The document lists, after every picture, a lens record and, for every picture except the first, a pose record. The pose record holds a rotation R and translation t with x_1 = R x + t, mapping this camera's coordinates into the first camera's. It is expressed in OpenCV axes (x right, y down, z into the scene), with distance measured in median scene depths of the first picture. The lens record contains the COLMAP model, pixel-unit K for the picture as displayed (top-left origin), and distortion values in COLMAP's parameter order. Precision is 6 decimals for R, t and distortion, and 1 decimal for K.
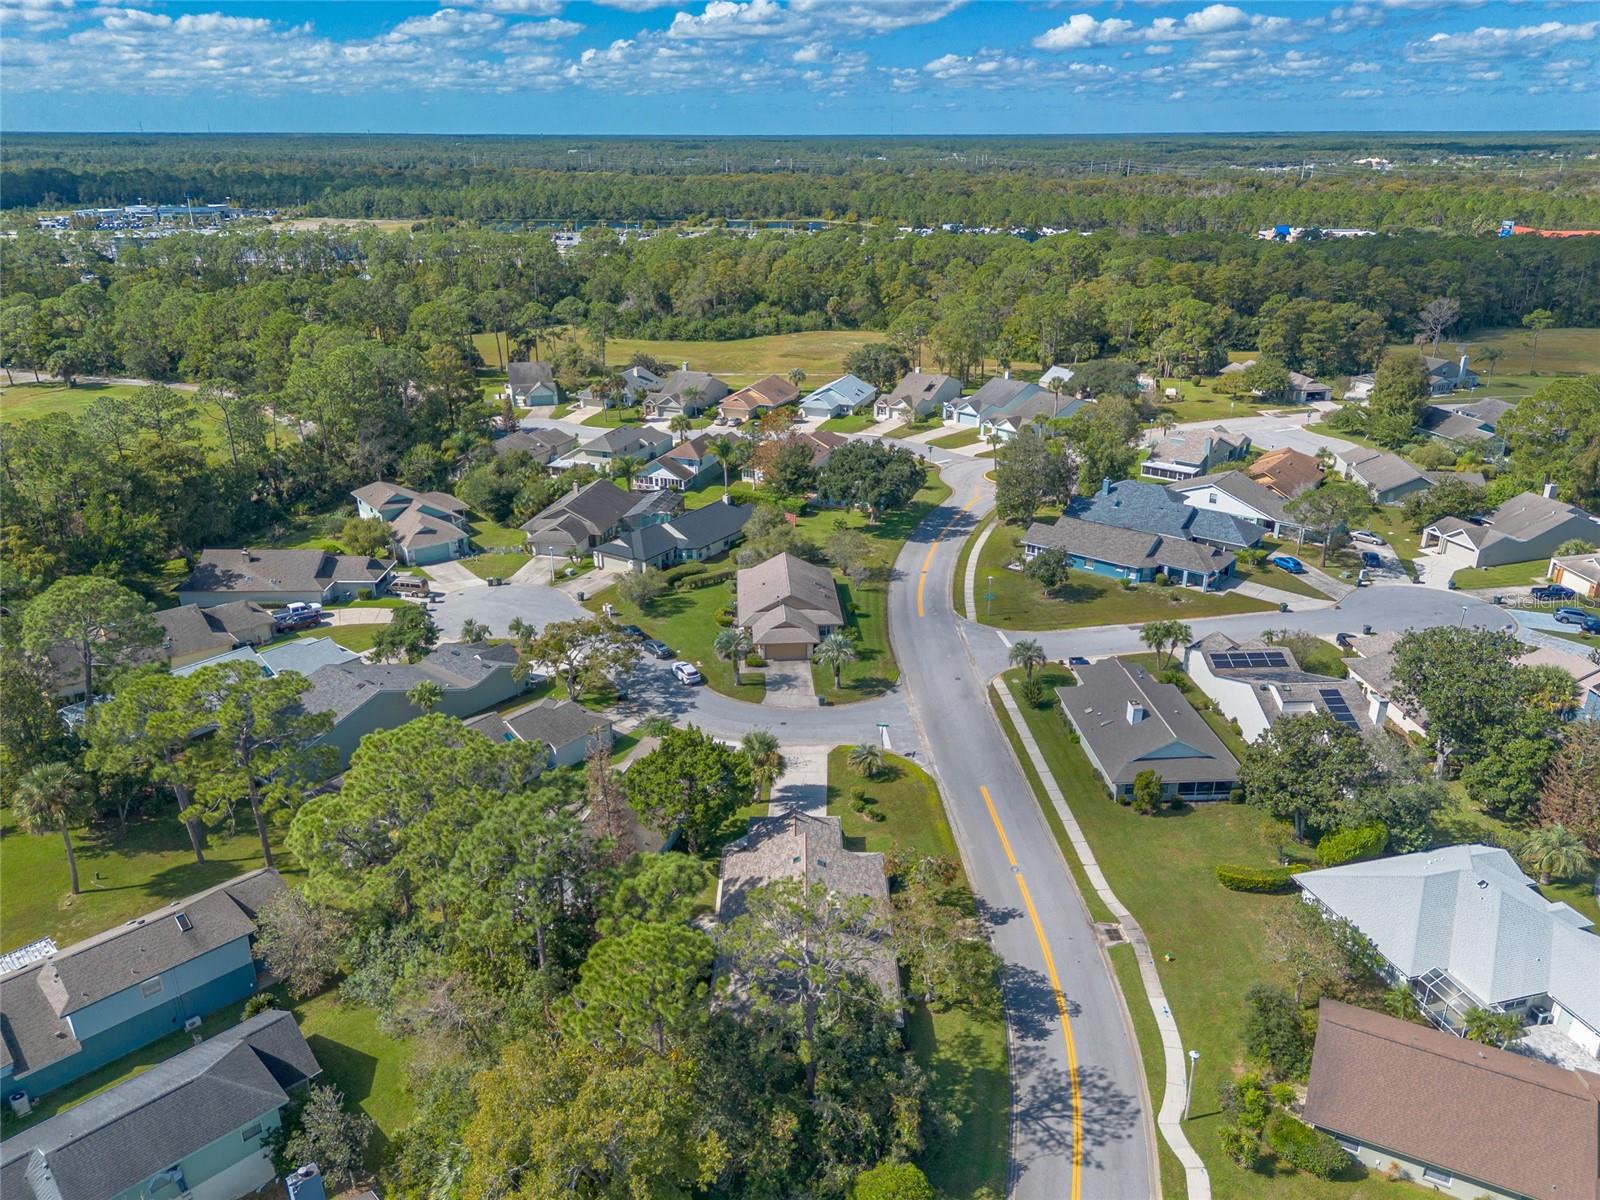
lens RADIAL K [[1163.6, 0, 797.7], [0, 1163.6, 607.3], [0, 0, 1]] dist [0.111952, -0.103779]
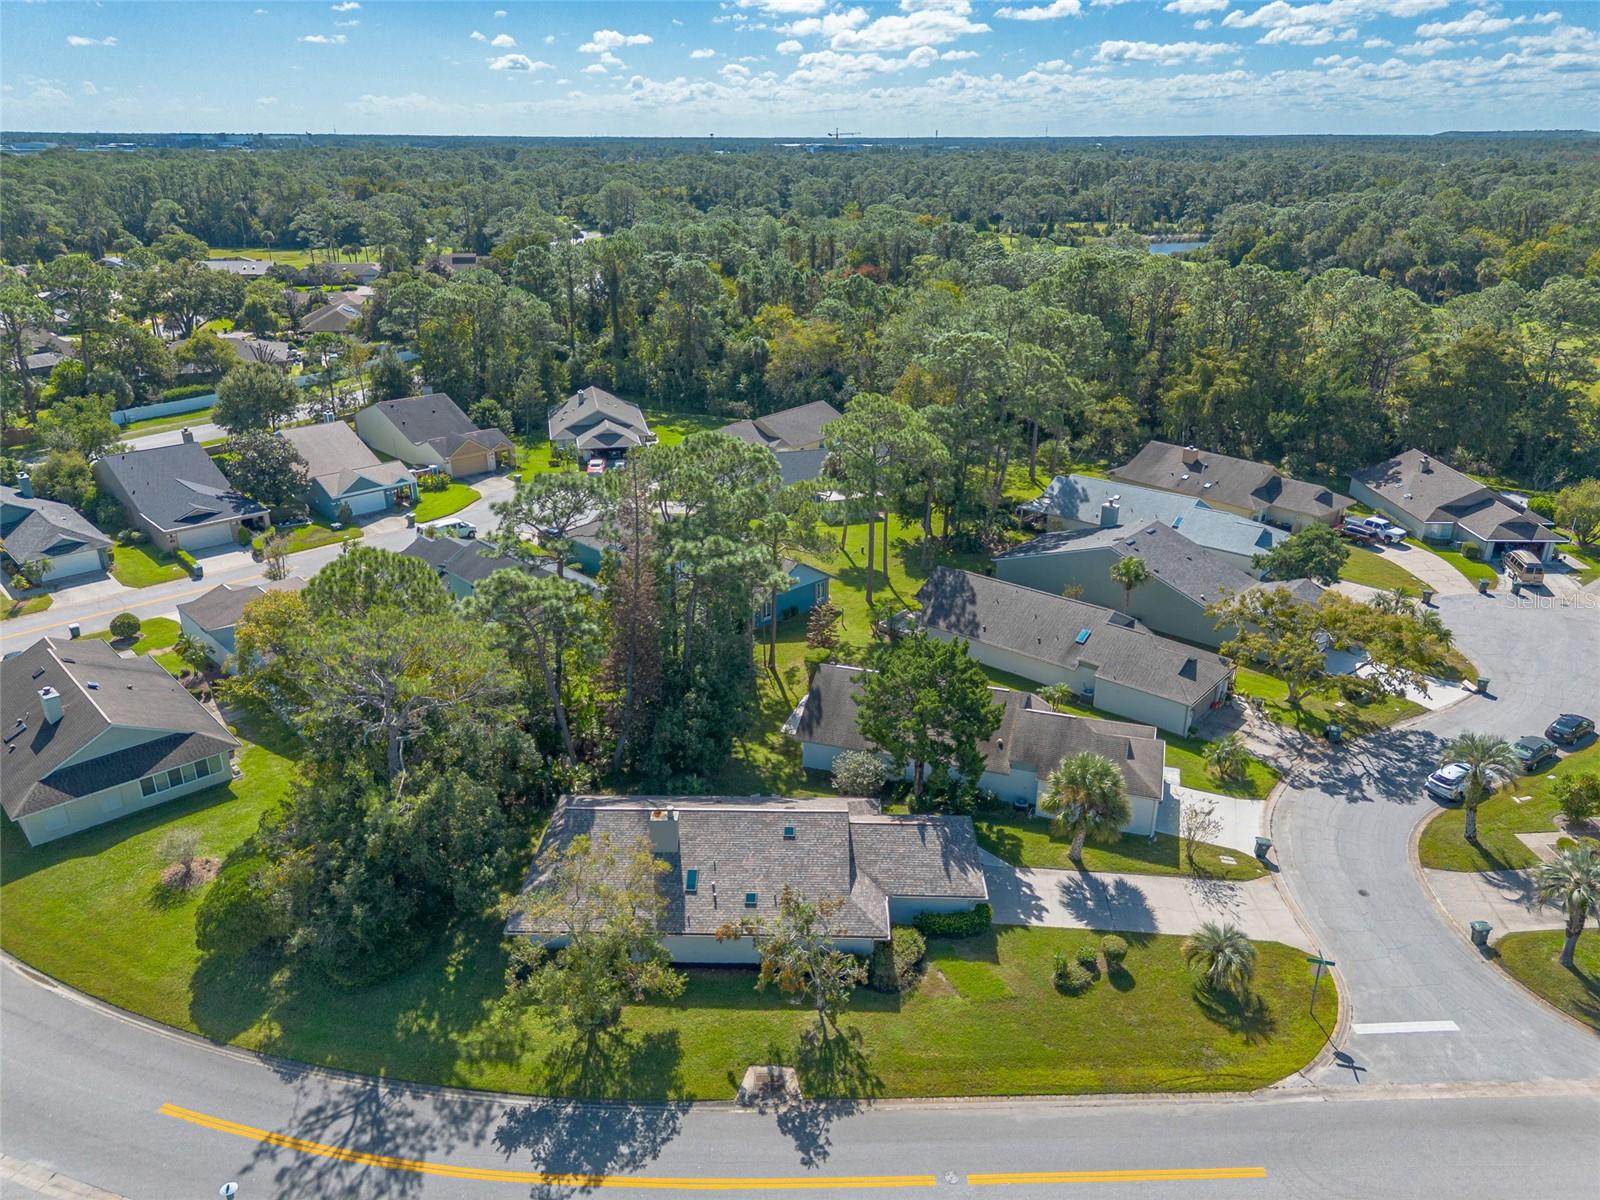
lens RADIAL K [[1139.7, 0, 789.7], [0, 1139.7, 601.5], [0, 0, 1]] dist [0.077936, -0.057345]
pose [[-0.027635, 0.382429, -0.923571, 0.343737], [-0.385625, 0.848329, 0.362812, -0.083879], [0.922242, 0.366178, 0.124031, 0.498212]]
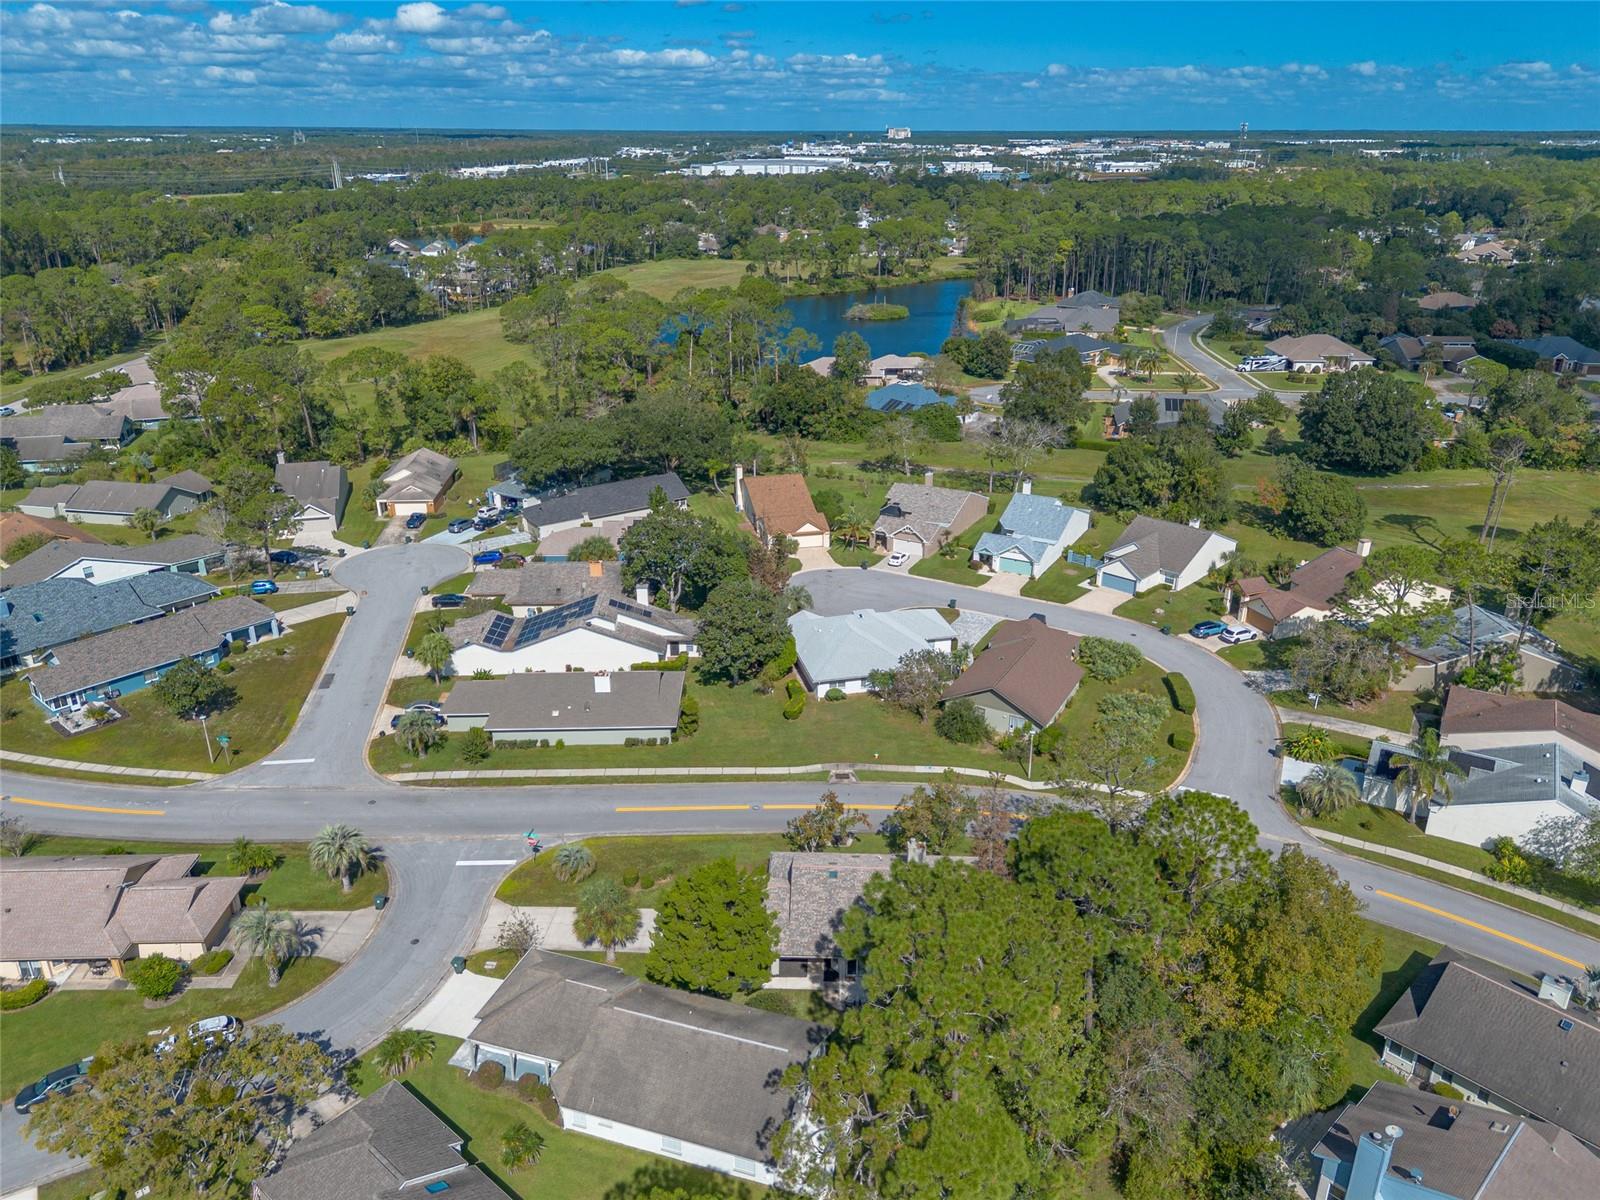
lens RADIAL K [[1163.6, 0, 797.7], [0, 1163.6, 607.3], [0, 0, 1]] dist [0.111952, -0.103779]
pose [[0.030473, -0.385914, 0.922031, -0.482755], [0.384782, 0.855898, 0.345517, -0.195047], [-0.922504, 0.344252, 0.174574, 0.444358]]
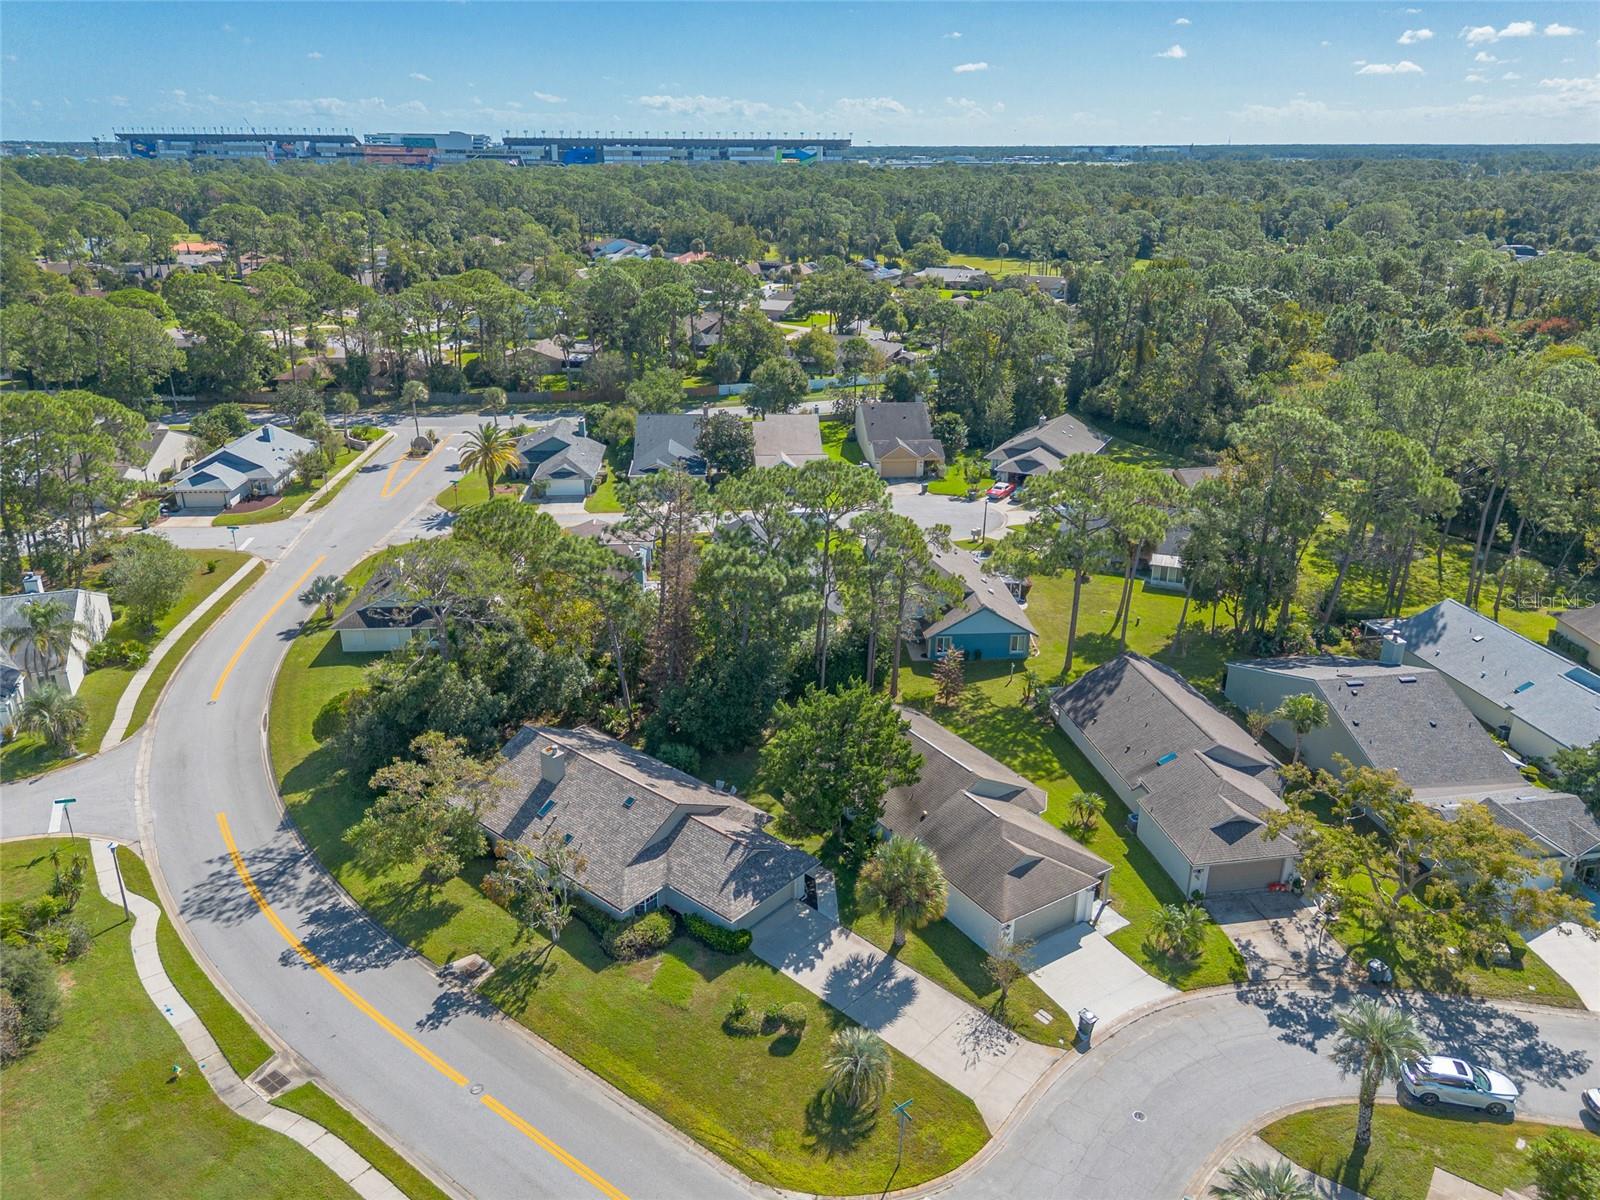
lens RADIAL K [[1139.7, 0, 789.7], [0, 1139.7, 601.5], [0, 0, 1]] dist [0.077936, -0.057345]
pose [[-0.658848, 0.283716, -0.696725, 0.262188], [-0.288640, 0.759930, 0.582402, -0.215897], [0.694699, 0.584817, -0.418787, 0.762595]]
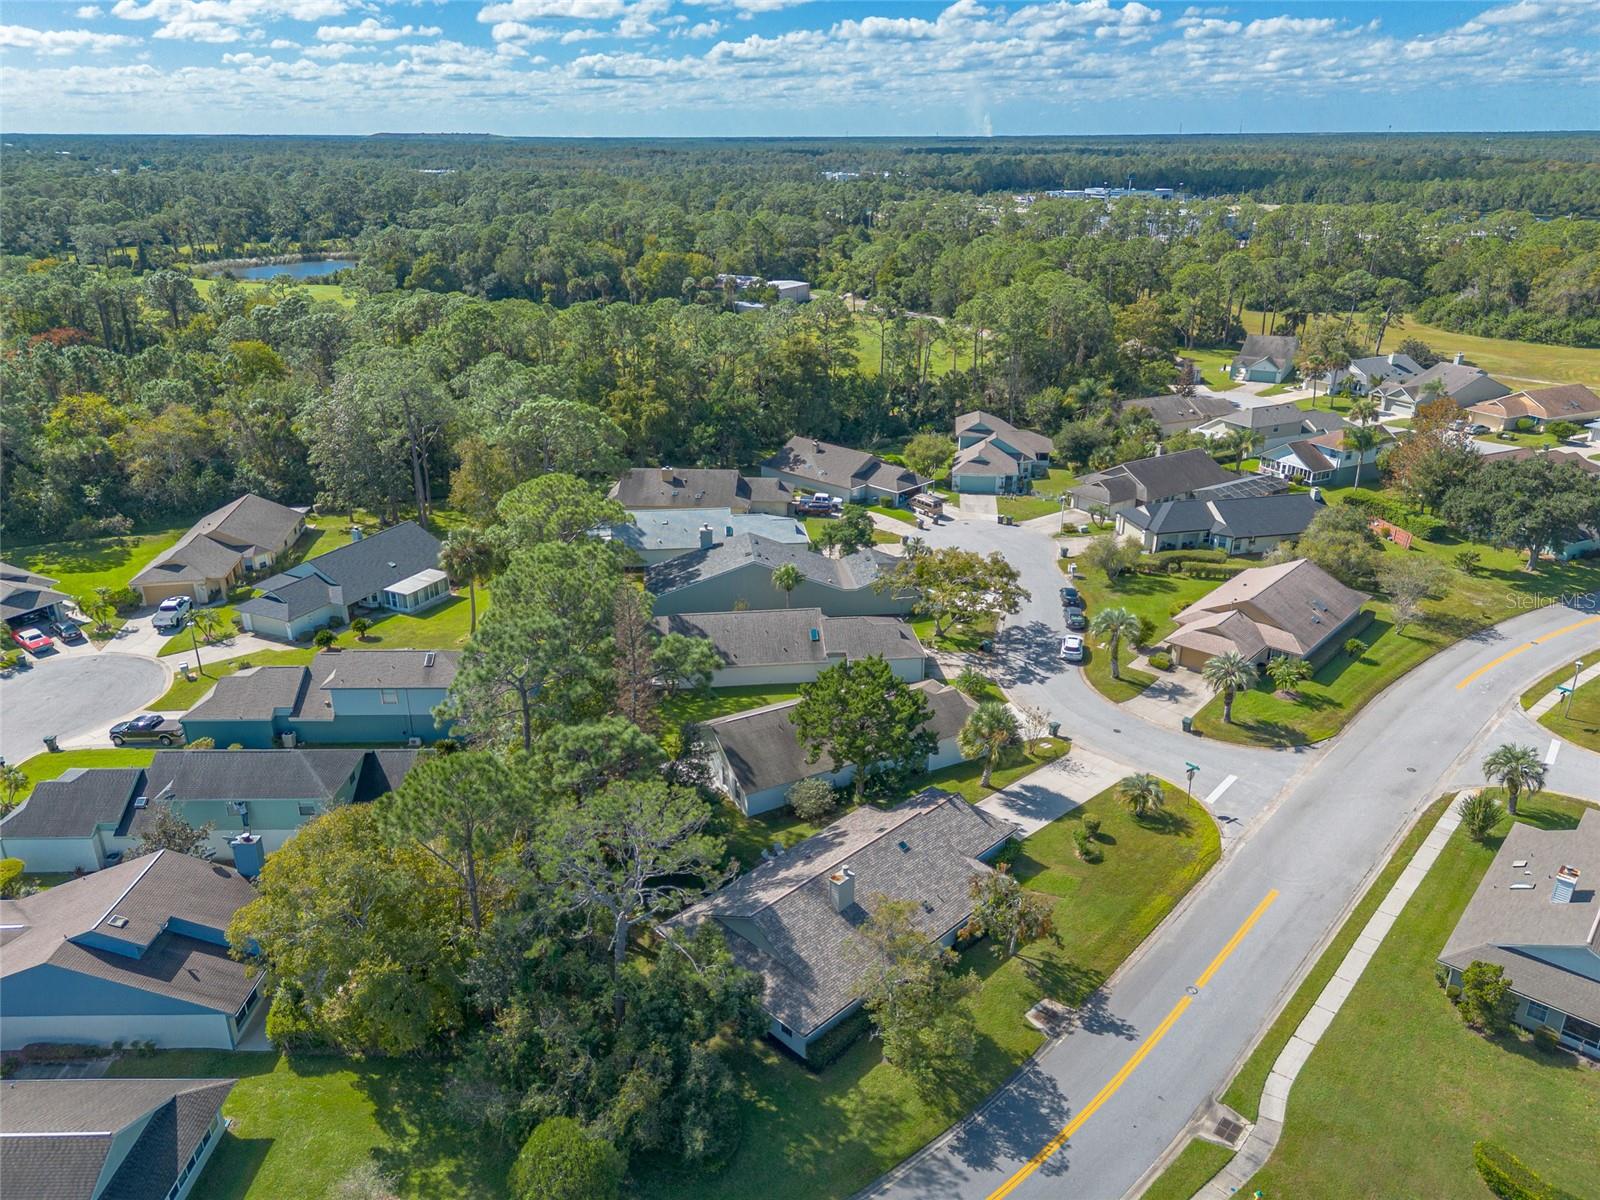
lens RADIAL K [[1163.6, 0, 797.7], [0, 1163.6, 607.3], [0, 0, 1]] dist [0.111952, -0.103779]
pose [[0.710565, 0.267943, -0.650618, 0.264102], [-0.270882, 0.957559, 0.098510, -0.002044], [0.649400, 0.106243, 0.752989, 0.180703]]
